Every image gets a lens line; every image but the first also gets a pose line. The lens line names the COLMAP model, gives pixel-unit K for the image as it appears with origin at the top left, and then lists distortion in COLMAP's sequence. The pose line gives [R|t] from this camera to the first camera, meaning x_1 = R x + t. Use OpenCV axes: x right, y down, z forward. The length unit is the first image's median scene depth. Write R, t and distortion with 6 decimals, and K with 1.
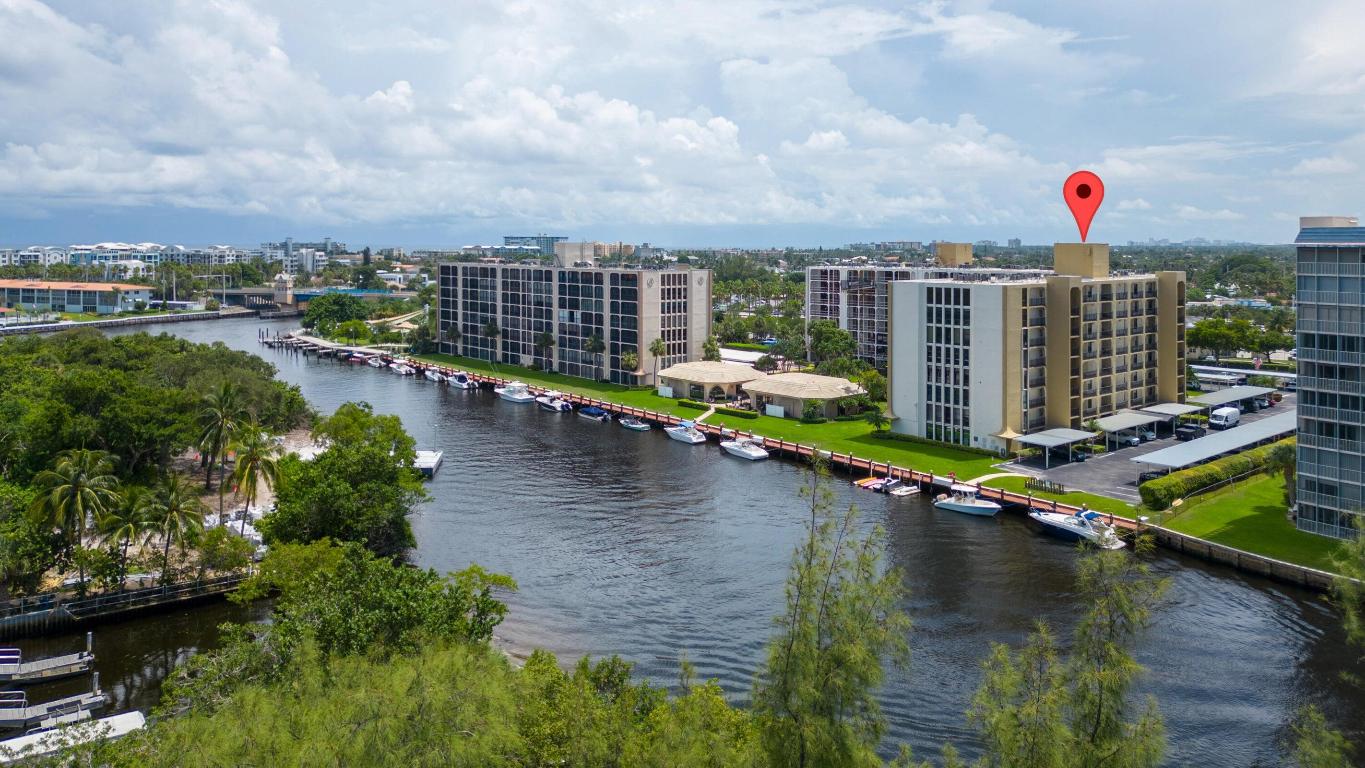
lens RADIAL K [[986.9, 0, 644.5], [0, 986.9, 264.6], [0, 0, 1]] dist [0.038001, -0.041168]
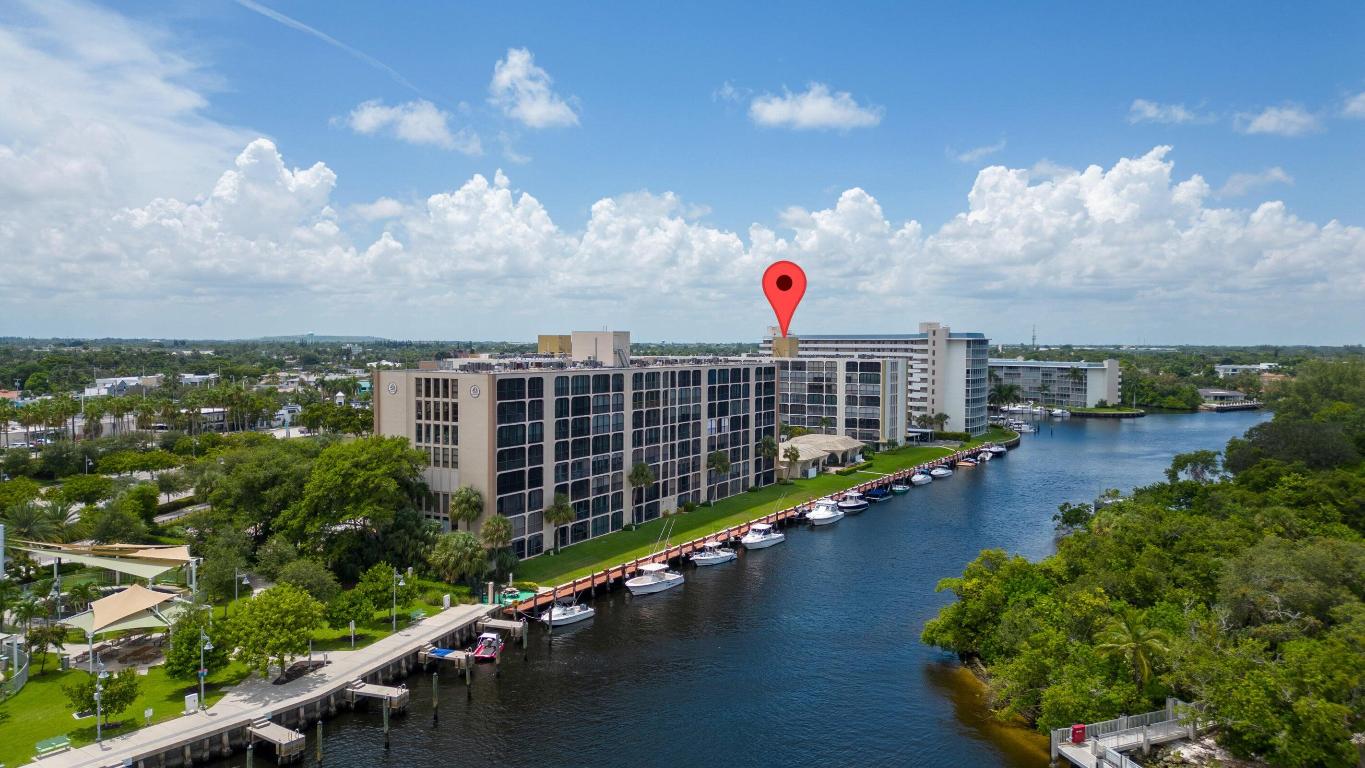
lens RADIAL K [[986.9, 0, 668.3], [0, 986.9, 378.1], [0, 0, 1]] dist [0.038001, -0.041168]
pose [[-0.367598, -0.036594, 0.929265, -0.844684], [0.015029, 0.998861, 0.045280, -0.024237], [-0.929864, 0.030611, -0.366629, 1.398516]]
